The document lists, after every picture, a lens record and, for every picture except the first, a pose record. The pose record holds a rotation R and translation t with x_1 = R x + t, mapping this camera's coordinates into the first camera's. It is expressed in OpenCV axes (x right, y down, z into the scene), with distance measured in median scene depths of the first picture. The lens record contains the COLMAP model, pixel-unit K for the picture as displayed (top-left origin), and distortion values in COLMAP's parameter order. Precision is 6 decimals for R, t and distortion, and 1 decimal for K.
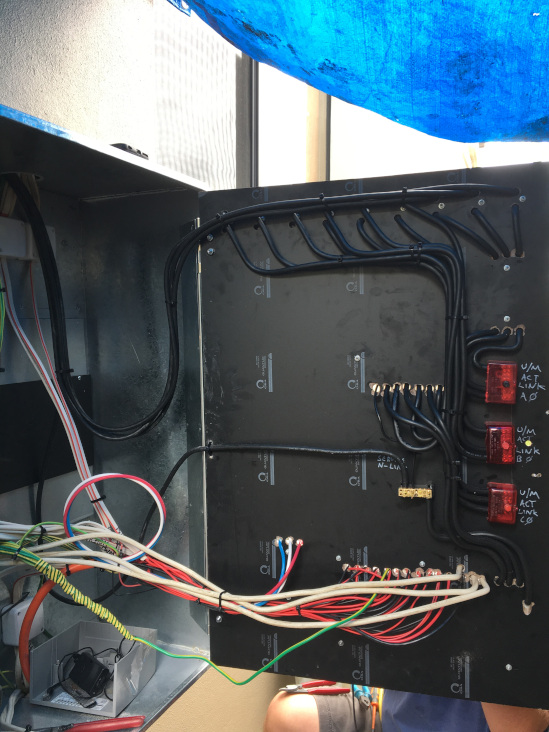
lens RADIAL K [[615.6, 0, 270.7], [0, 615.6, 363.8], [0, 0, 1]] dist [0.079789, -0.111467]
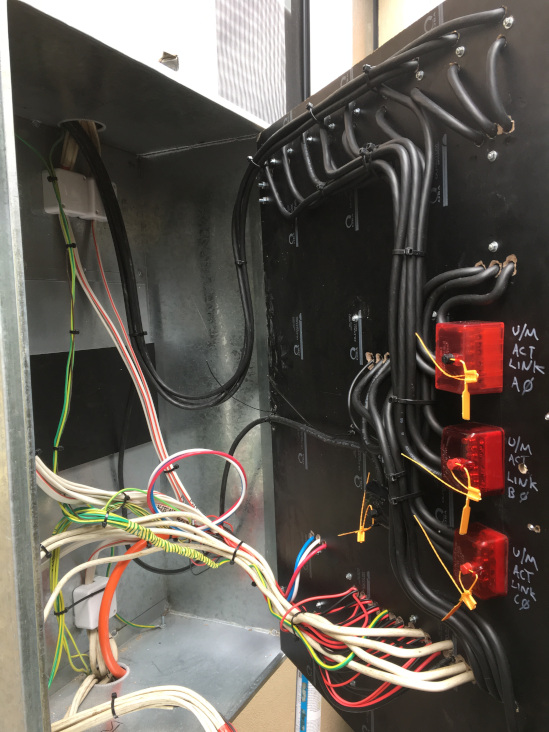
lens RADIAL K [[615.6, 0, 270.7], [0, 615.6, 363.8], [0, 0, 1]] dist [0.079789, -0.111467]
pose [[0.980814, -0.022907, -0.193597, 0.178363], [0.035917, 0.997306, 0.063960, -0.005485], [0.191611, -0.069687, 0.978994, 0.246182]]
